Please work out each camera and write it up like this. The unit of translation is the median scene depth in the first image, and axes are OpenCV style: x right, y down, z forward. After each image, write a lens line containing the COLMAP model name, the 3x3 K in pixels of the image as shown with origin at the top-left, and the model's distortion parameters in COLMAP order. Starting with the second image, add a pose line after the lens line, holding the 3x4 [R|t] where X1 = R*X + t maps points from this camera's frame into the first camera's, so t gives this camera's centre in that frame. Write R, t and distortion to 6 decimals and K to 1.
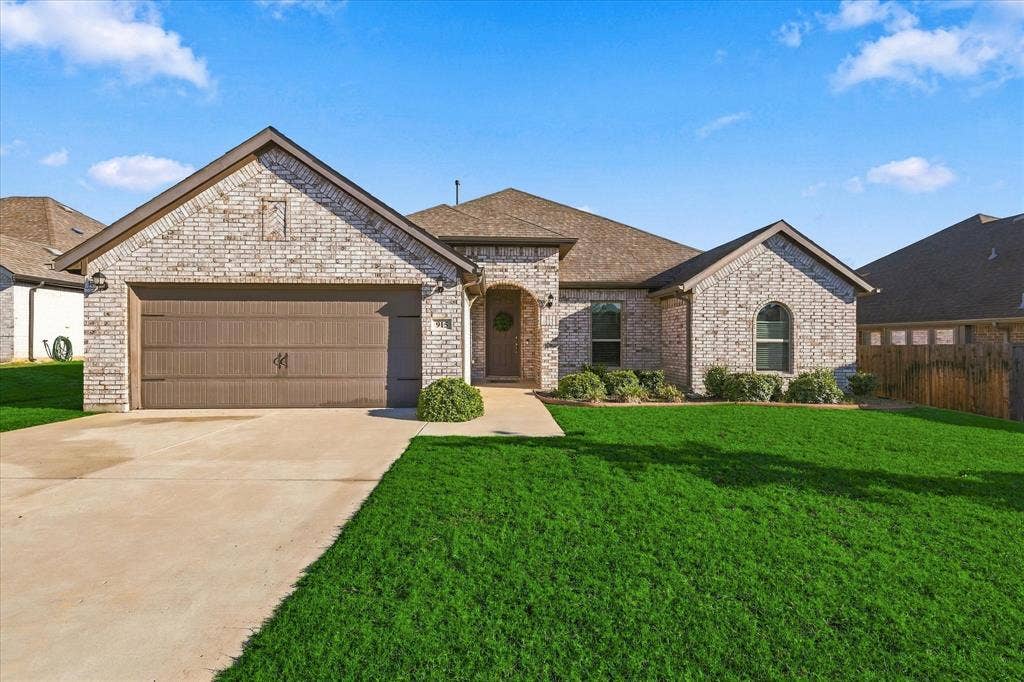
lens RADIAL K [[445.6, 0, 512.0], [0, 445.6, 341.0], [0, 0, 1]] dist [-0.000263, 0.000590]
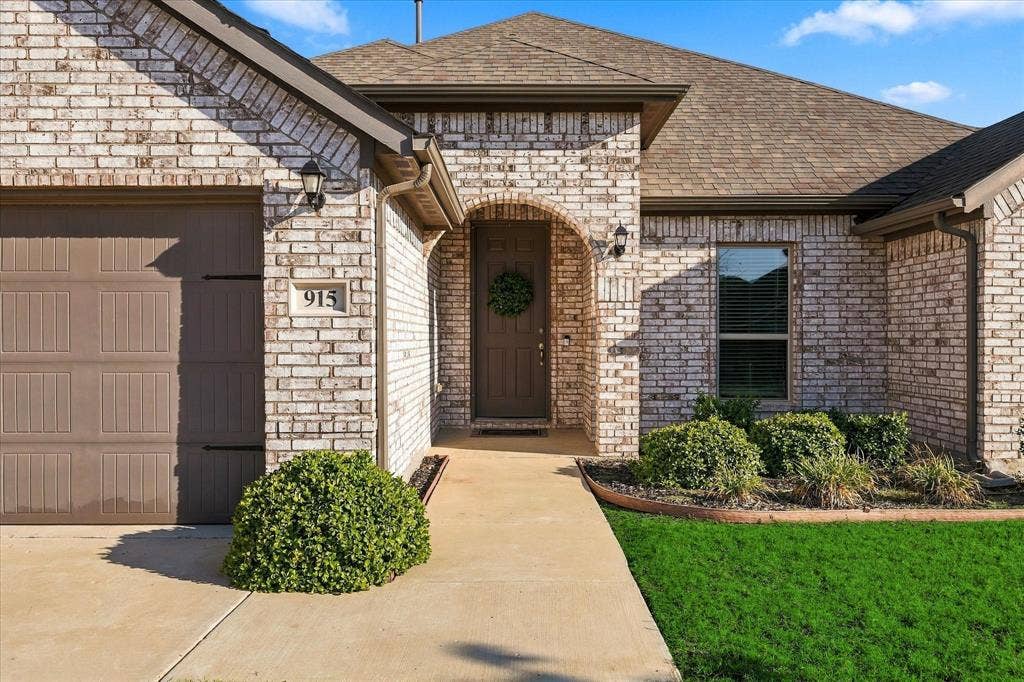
lens RADIAL K [[452.0, 0, 553.9], [0, 452.0, 327.8], [0, 0, 1]] dist [0.000349, -0.000112]
pose [[0.998970, -0.002182, -0.045315, 0.044647], [0.002420, 0.999984, 0.005193, -0.013286], [0.045303, -0.005297, 0.998959, 0.590129]]
